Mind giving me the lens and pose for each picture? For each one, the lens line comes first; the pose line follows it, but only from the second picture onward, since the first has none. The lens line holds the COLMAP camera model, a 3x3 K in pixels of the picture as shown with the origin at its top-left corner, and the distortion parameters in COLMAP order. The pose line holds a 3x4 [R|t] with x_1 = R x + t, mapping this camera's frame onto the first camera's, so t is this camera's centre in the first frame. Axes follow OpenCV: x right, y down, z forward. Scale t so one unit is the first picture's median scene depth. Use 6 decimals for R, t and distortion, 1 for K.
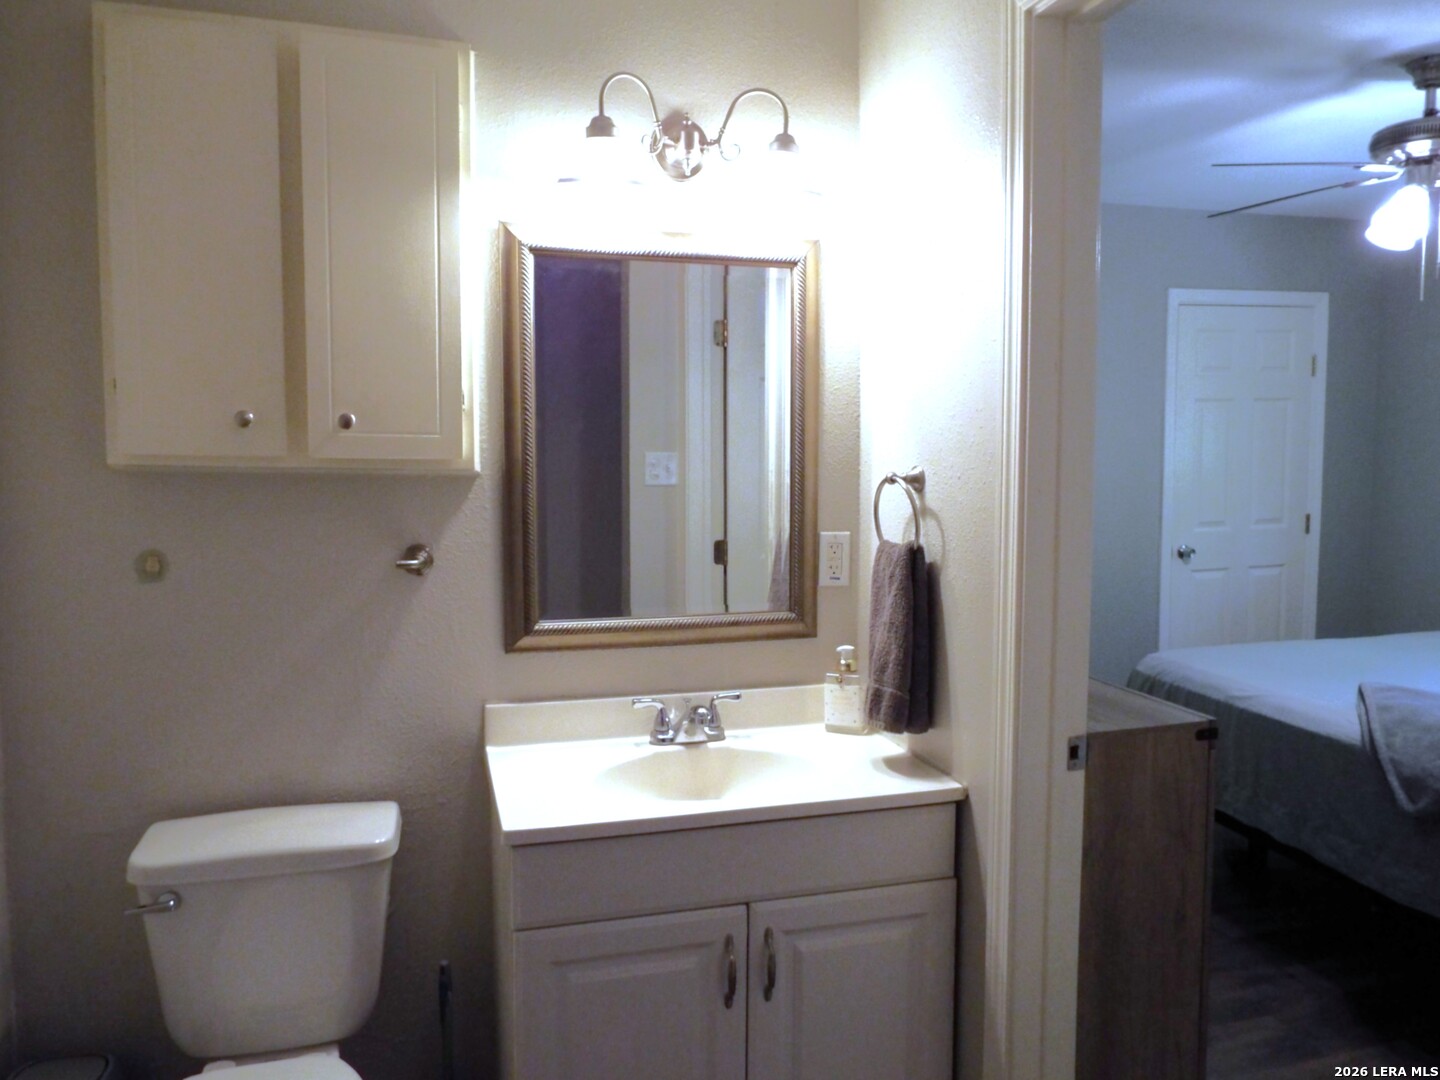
lens RADIAL K [[1041.0, 0, 720.0], [0, 1041.0, 540.0], [0, 0, 1]] dist [-0.008294, -0.004550]
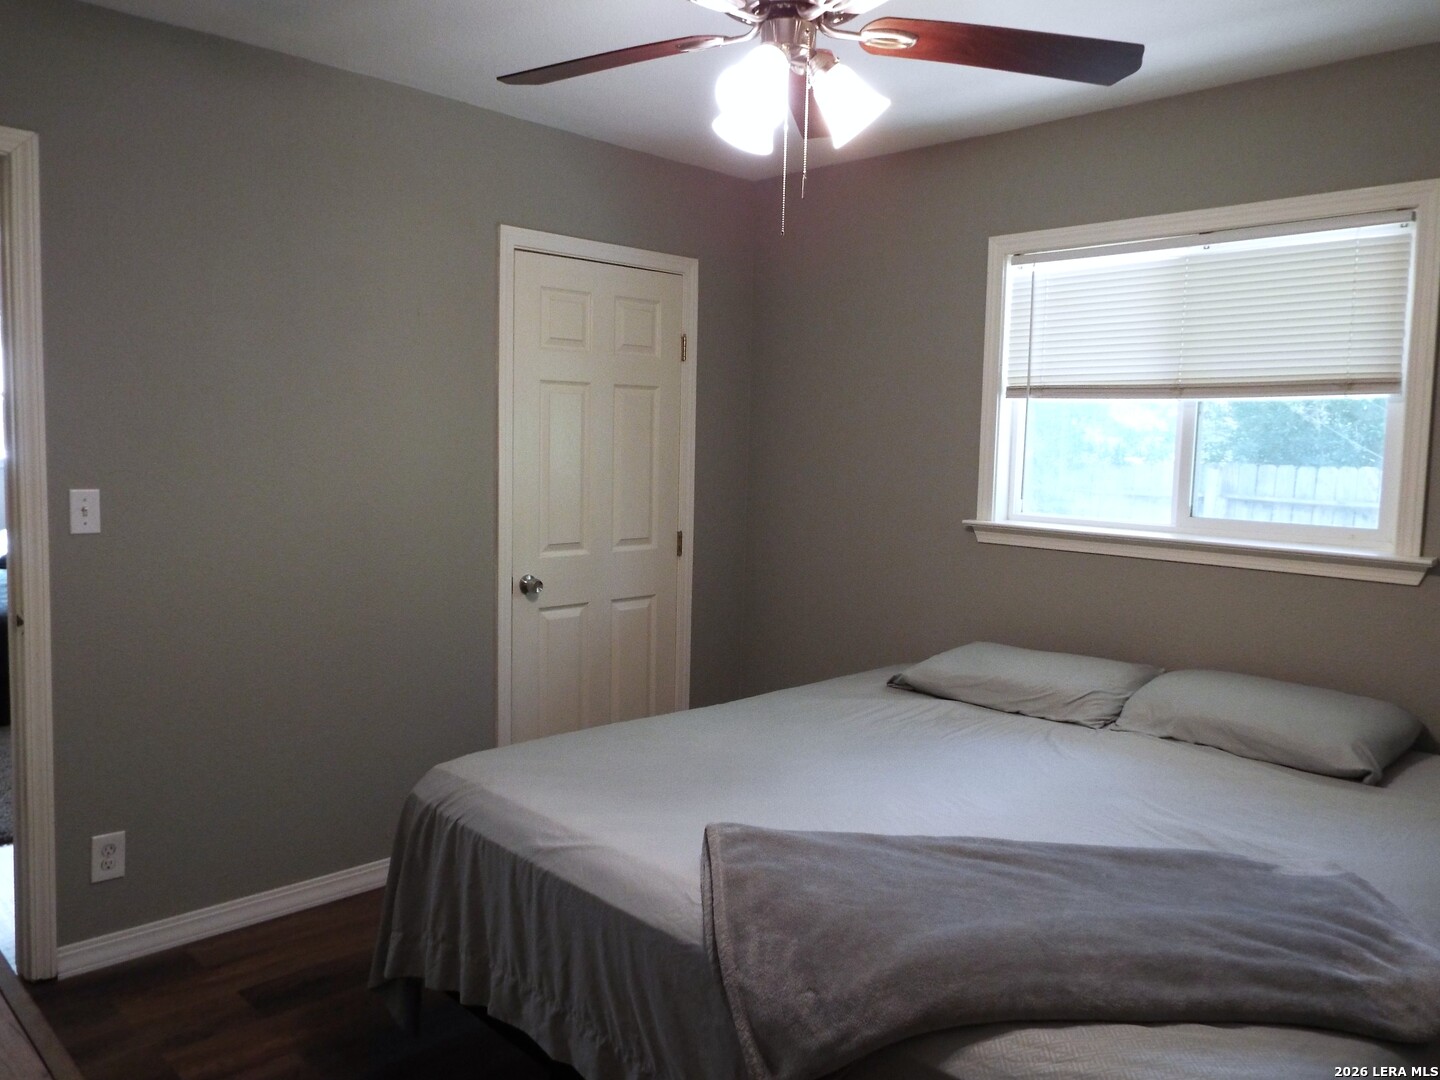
lens RADIAL K [[1107.3, 0, 718.7], [0, 1107.3, 513.5], [0, 0, 1]] dist [-0.001501, 0.004291]
pose [[0.870192, 0.003094, 0.492704, 0.234939], [0.006073, 0.999837, -0.017006, -0.034050], [-0.492676, 0.017791, 0.870031, 0.326993]]
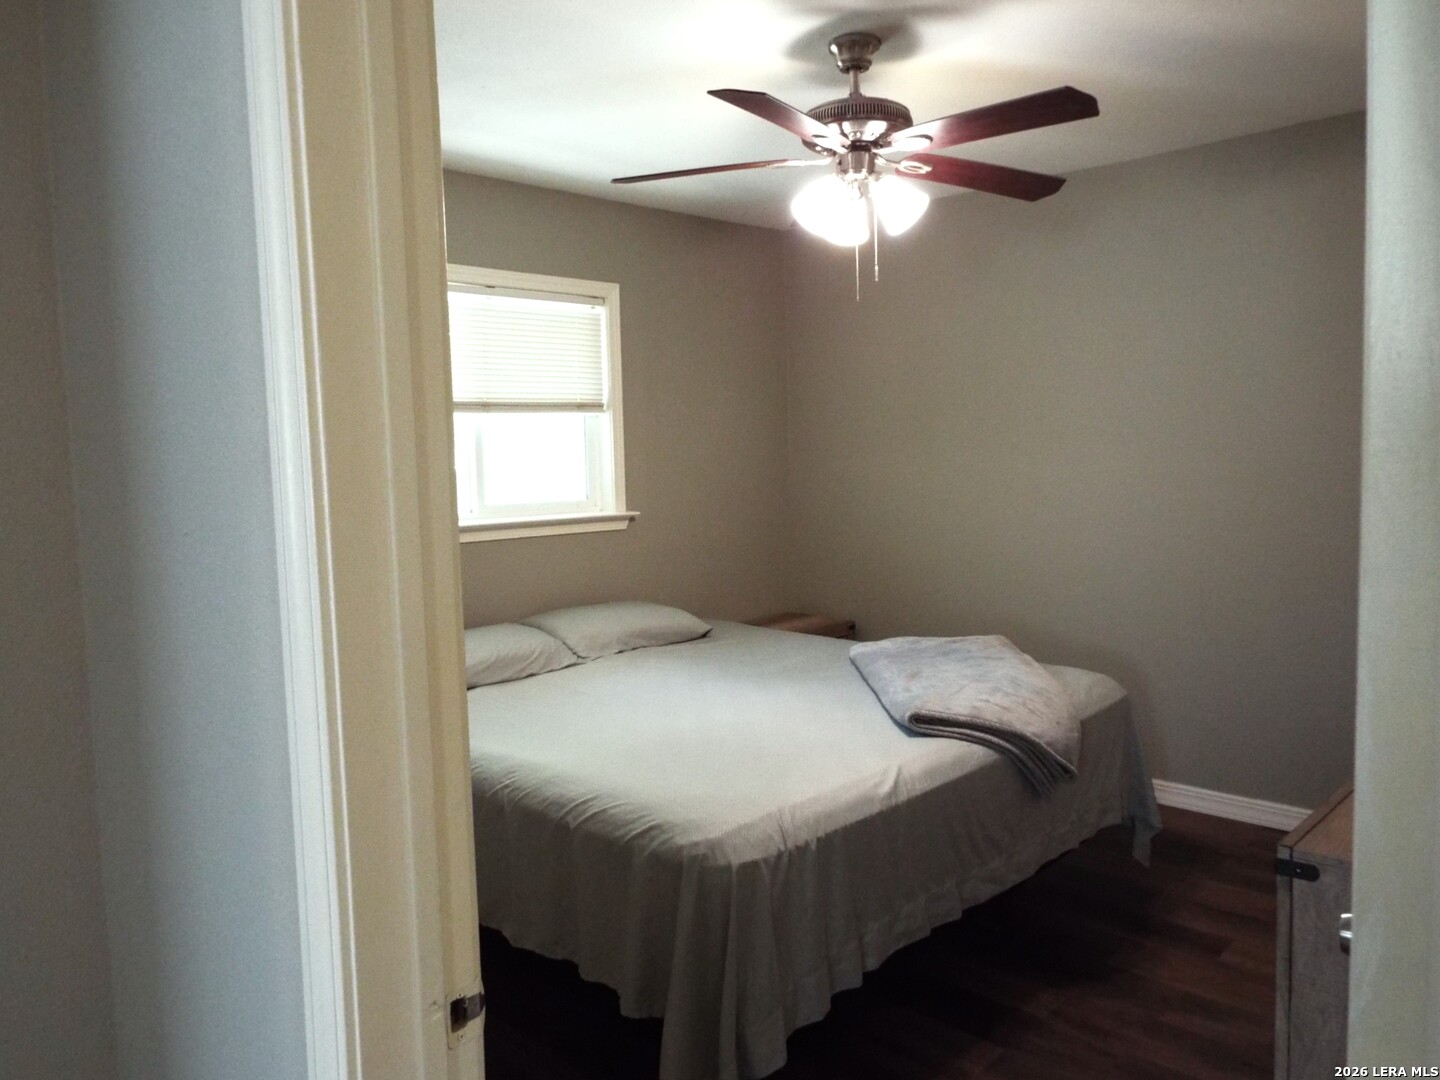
lens RADIAL K [[1065.7, 0, 724.1], [0, 1065.7, 501.8], [0, 0, 1]] dist [-0.082392, -0.000686]
pose [[-0.517091, -0.014403, 0.855809, -0.069966], [0.103678, 0.991442, 0.079329, -0.111232], [-0.849628, 0.129748, -0.511173, 1.296578]]
